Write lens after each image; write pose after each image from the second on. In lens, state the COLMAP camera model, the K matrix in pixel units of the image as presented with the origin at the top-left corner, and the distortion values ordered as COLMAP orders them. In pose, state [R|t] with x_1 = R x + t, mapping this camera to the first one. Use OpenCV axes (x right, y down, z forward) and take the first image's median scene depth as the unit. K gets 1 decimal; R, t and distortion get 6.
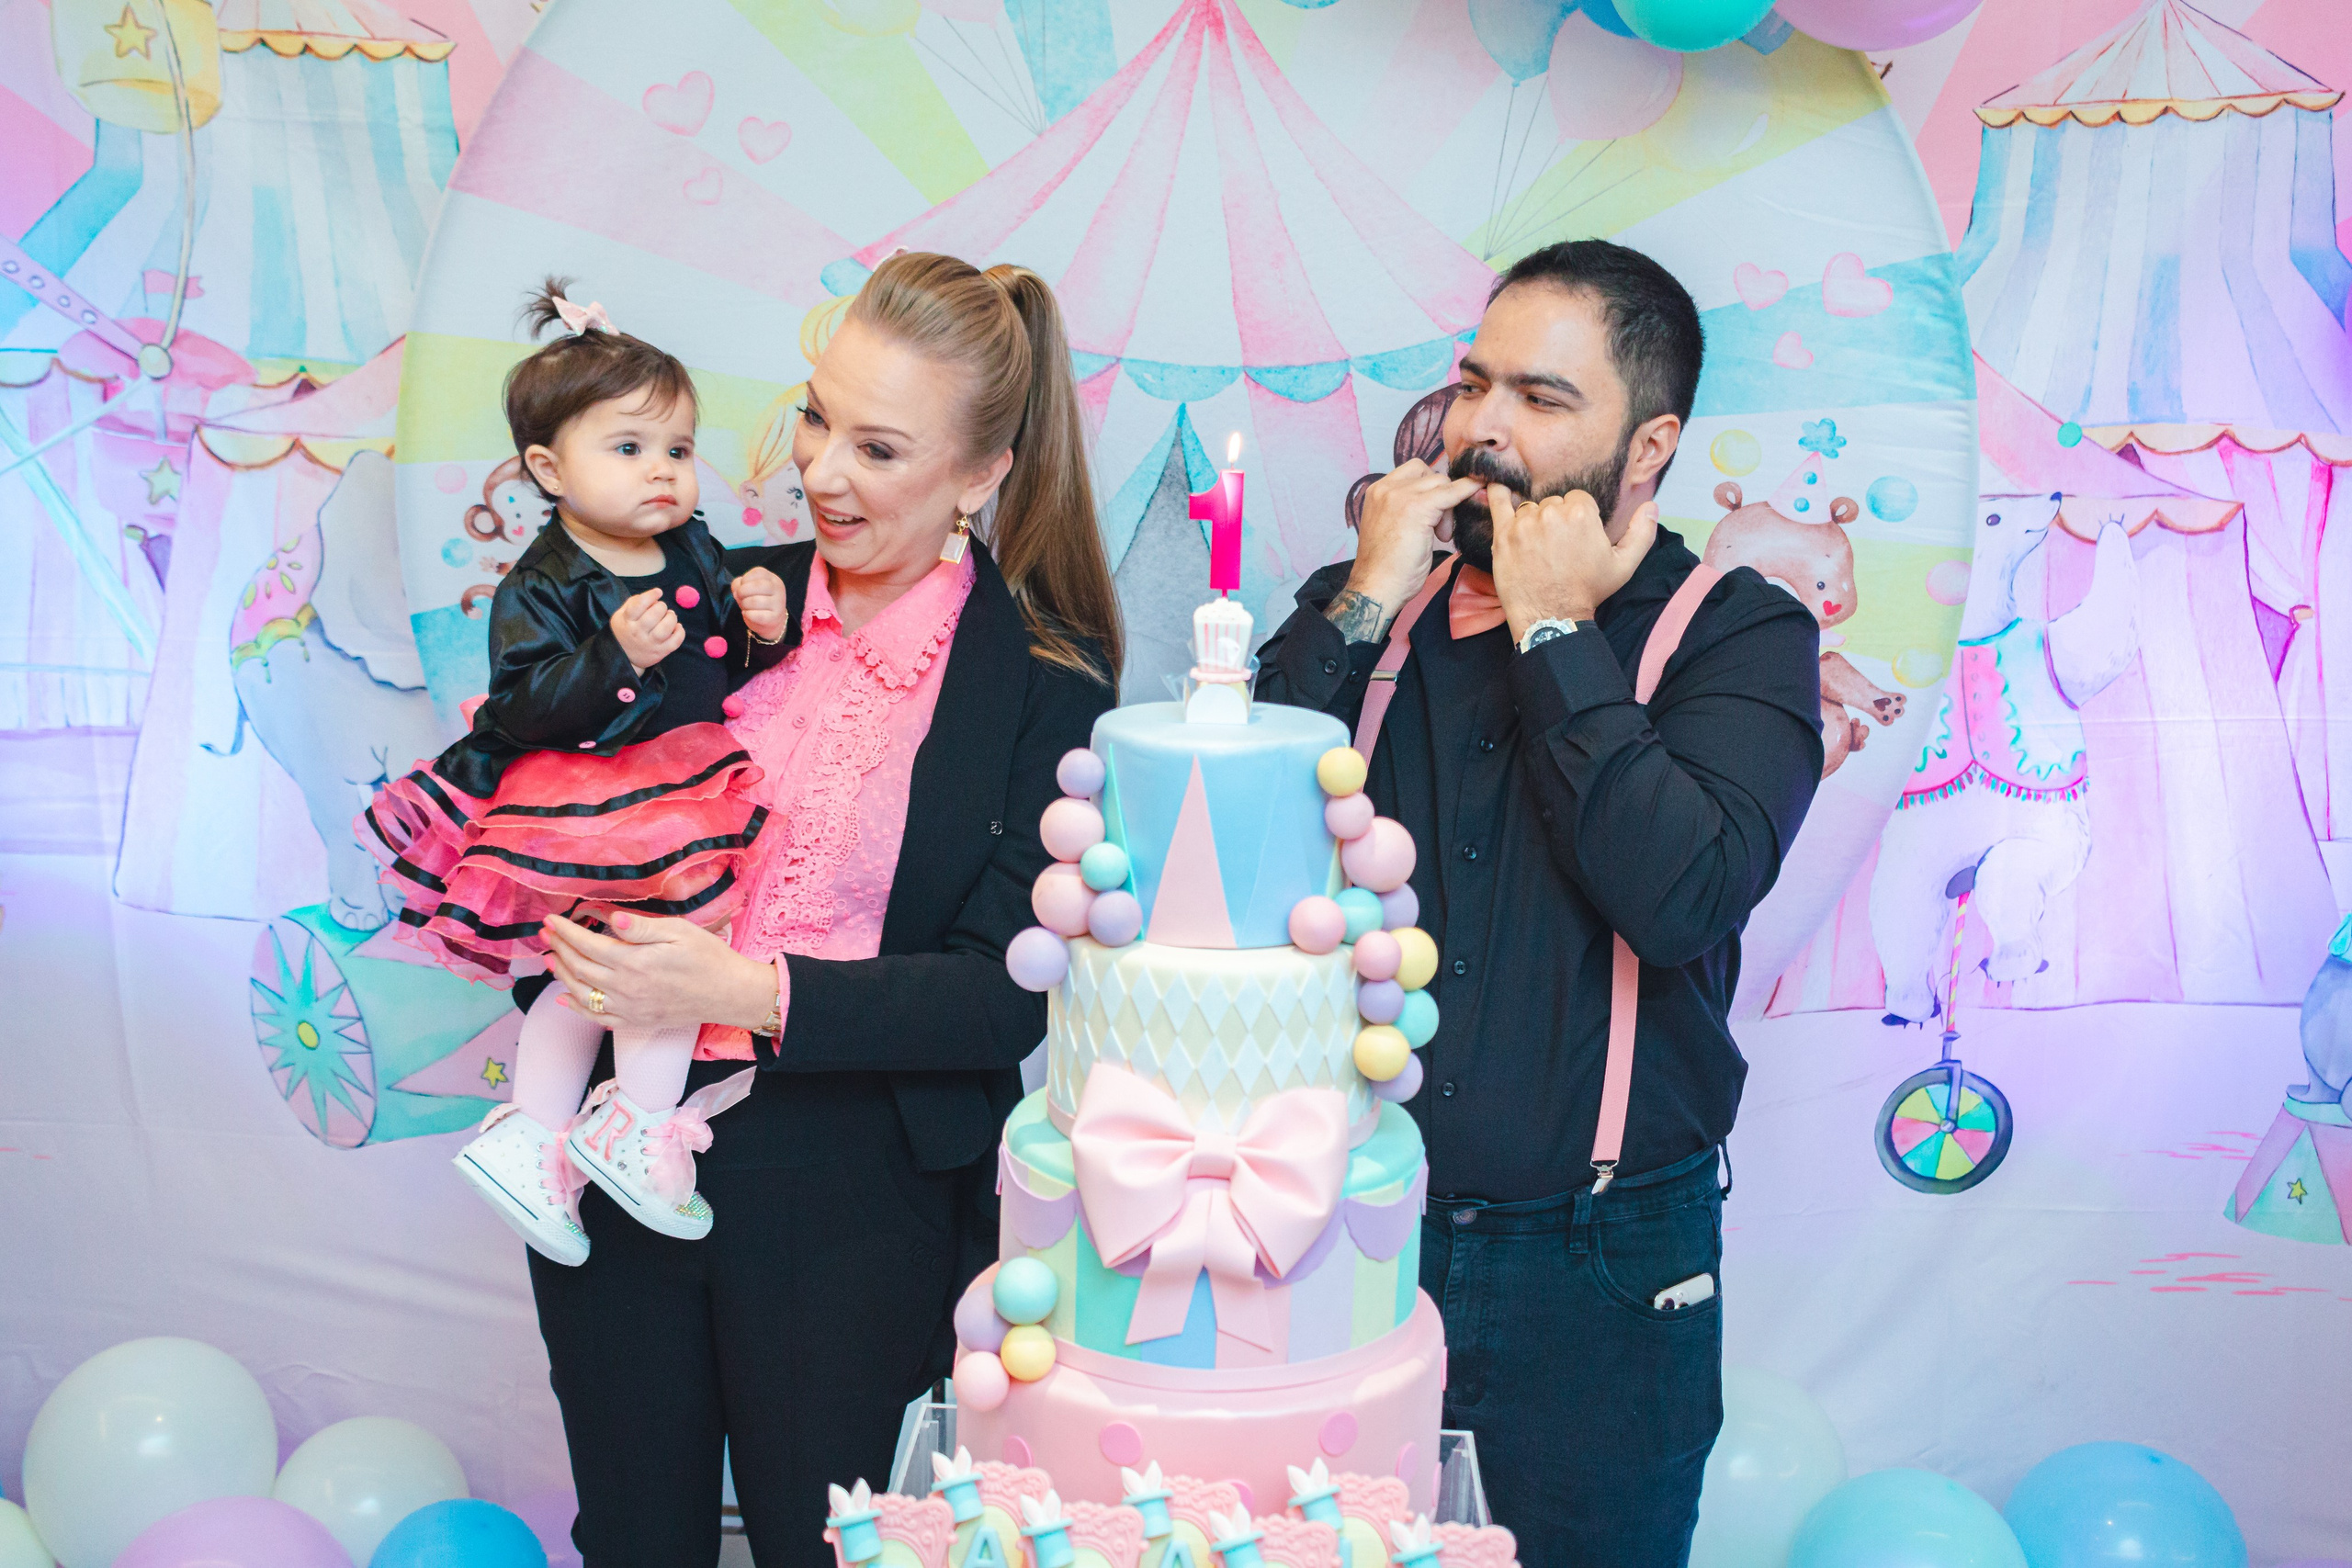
lens RADIAL K [[2621.6, 0, 1166.8], [0, 2621.6, 812.8], [0, 0, 1]] dist [-0.003743, 0.042763]
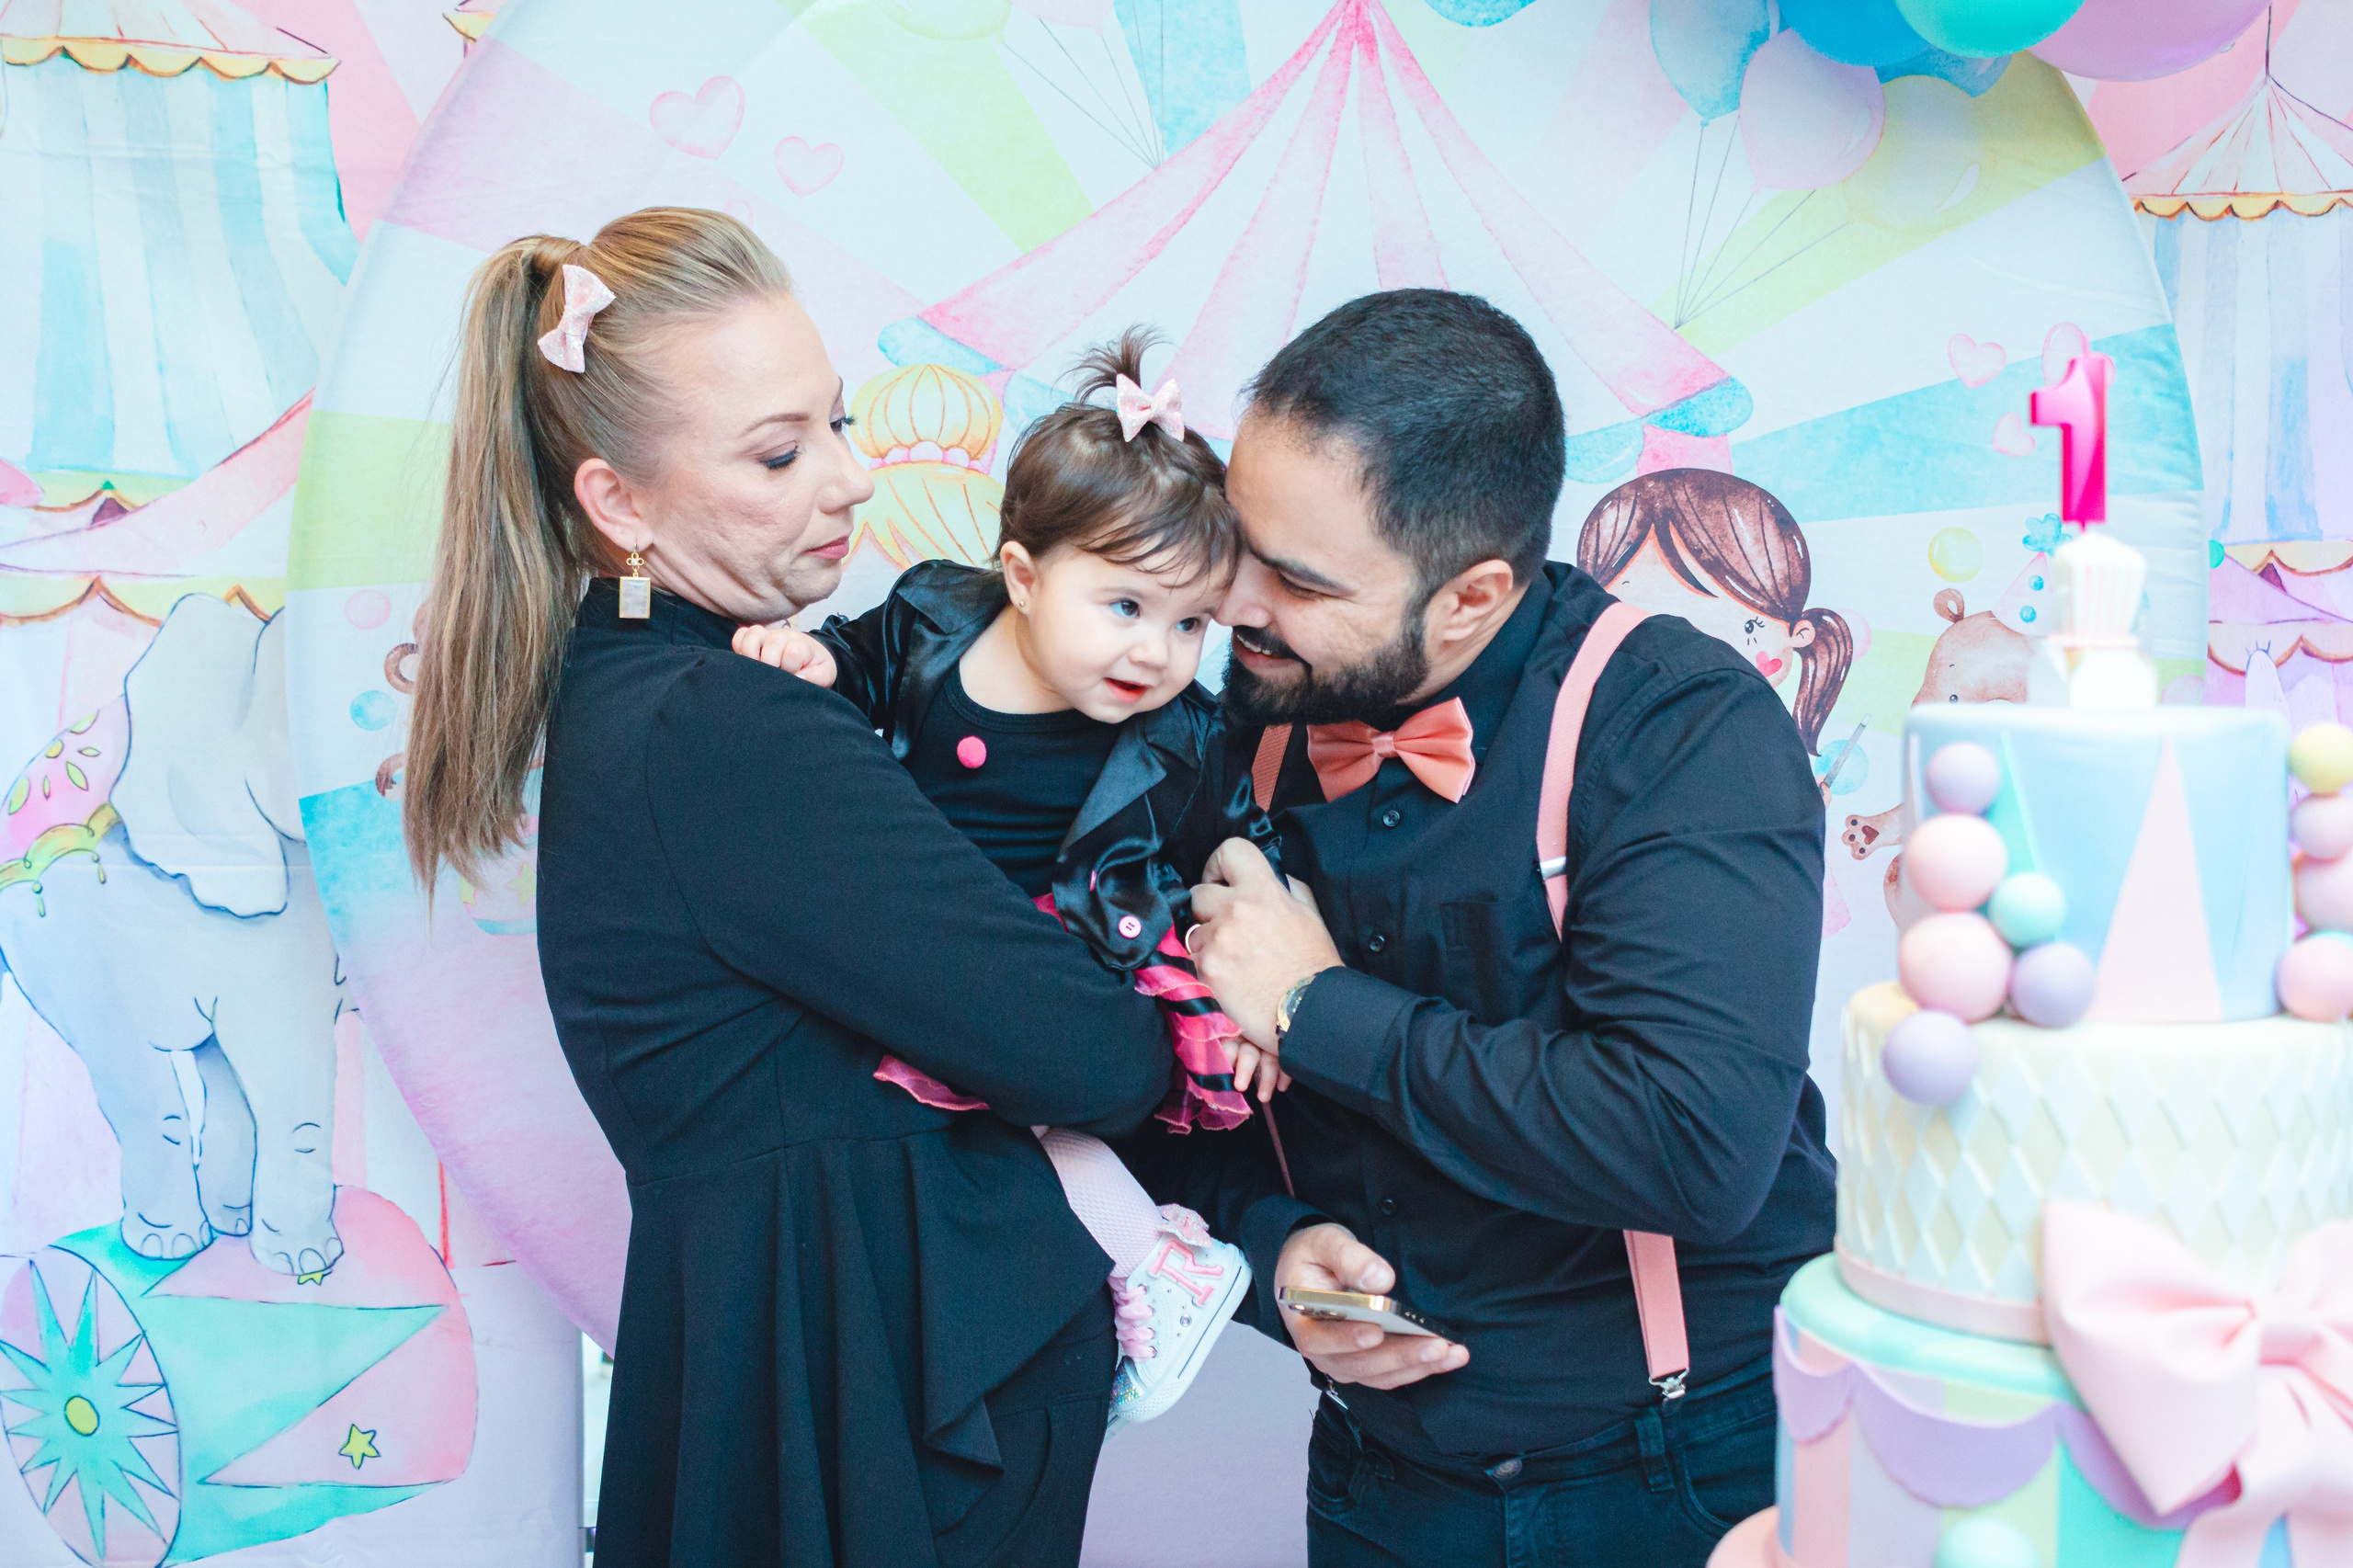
lens RADIAL K [[2688.8, 0, 1176.5], [0, 2688.8, 784.0], [0, 0, 1]] dist [0.007765, -0.011531]
pose [[0.968859, -0.028697, 0.245946, -0.241716], [0.065148, 0.987809, -0.141380, 0.042946], [-0.238890, 0.153000, 0.958917, 0.229604]]
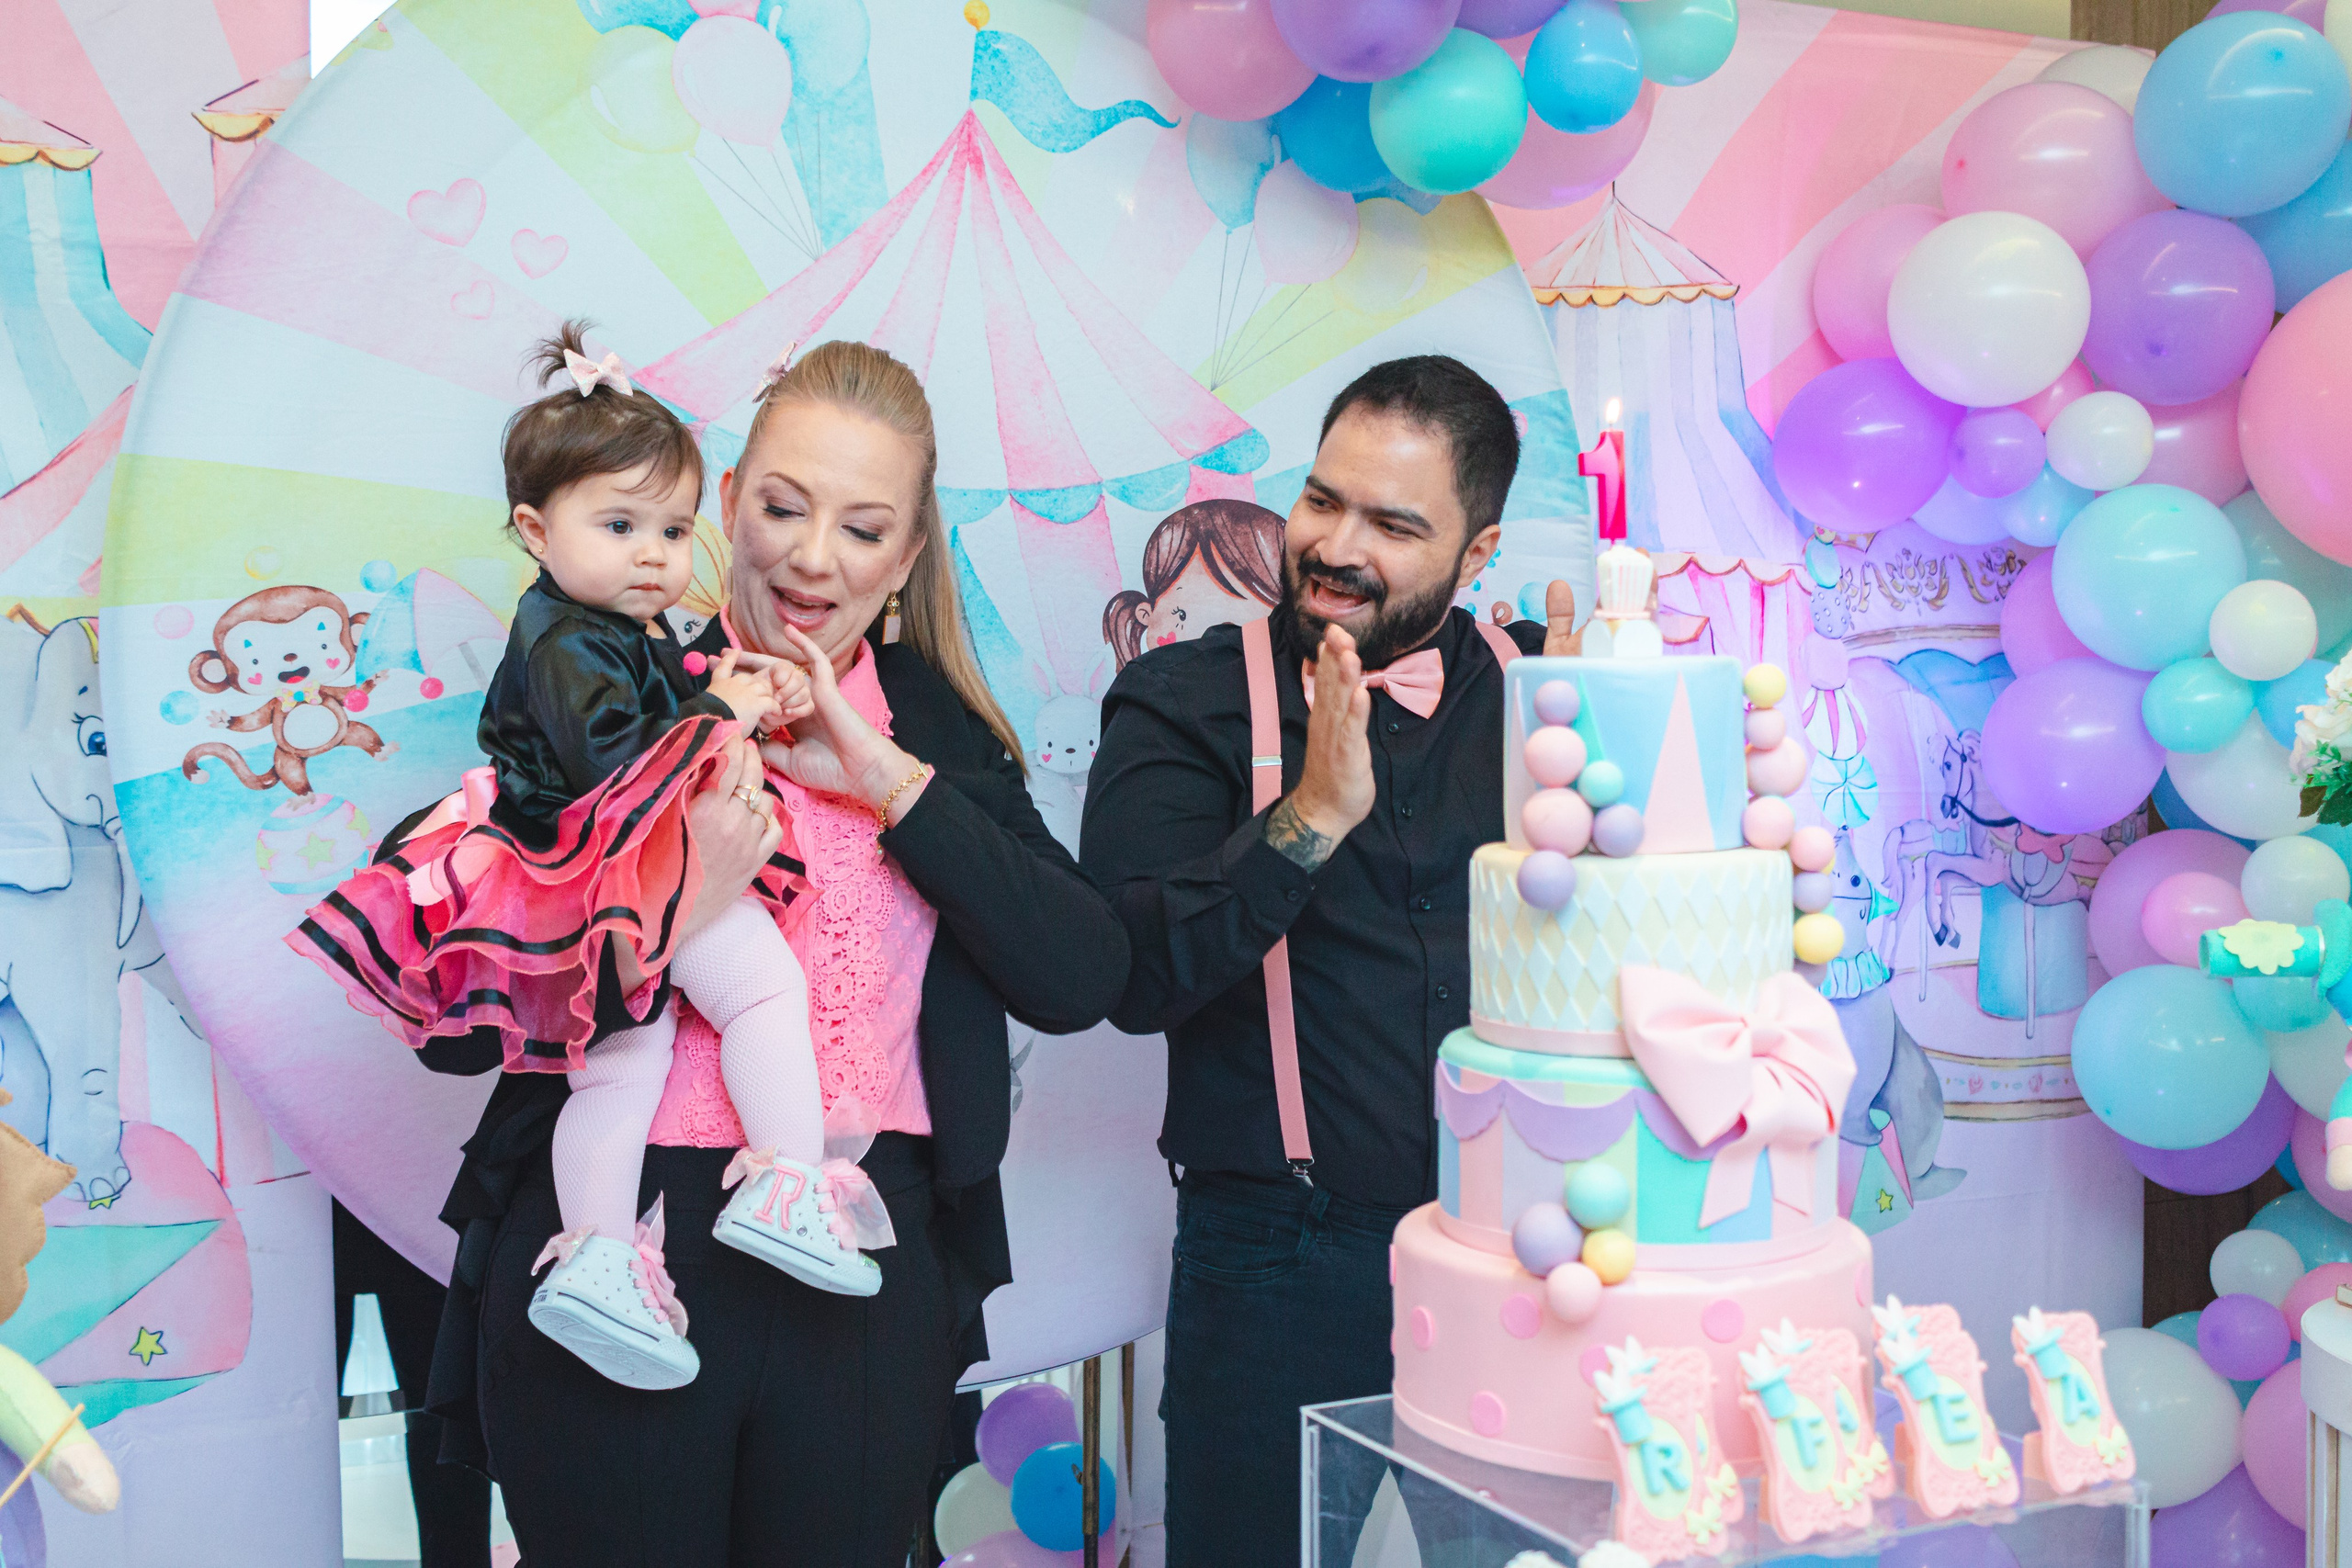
lens RADIAL K [[2616.3, 0, 1184.9], [0, 2616.3, 798.7], [0, 0, 1]] dist [0.006917, 0.024289]
pose [[0.872963, -0.058585, 0.484255, -0.407272], [0.130964, 0.984460, -0.116989, 0.076632], [-0.469877, 0.165547, 0.867070, 0.097739]]
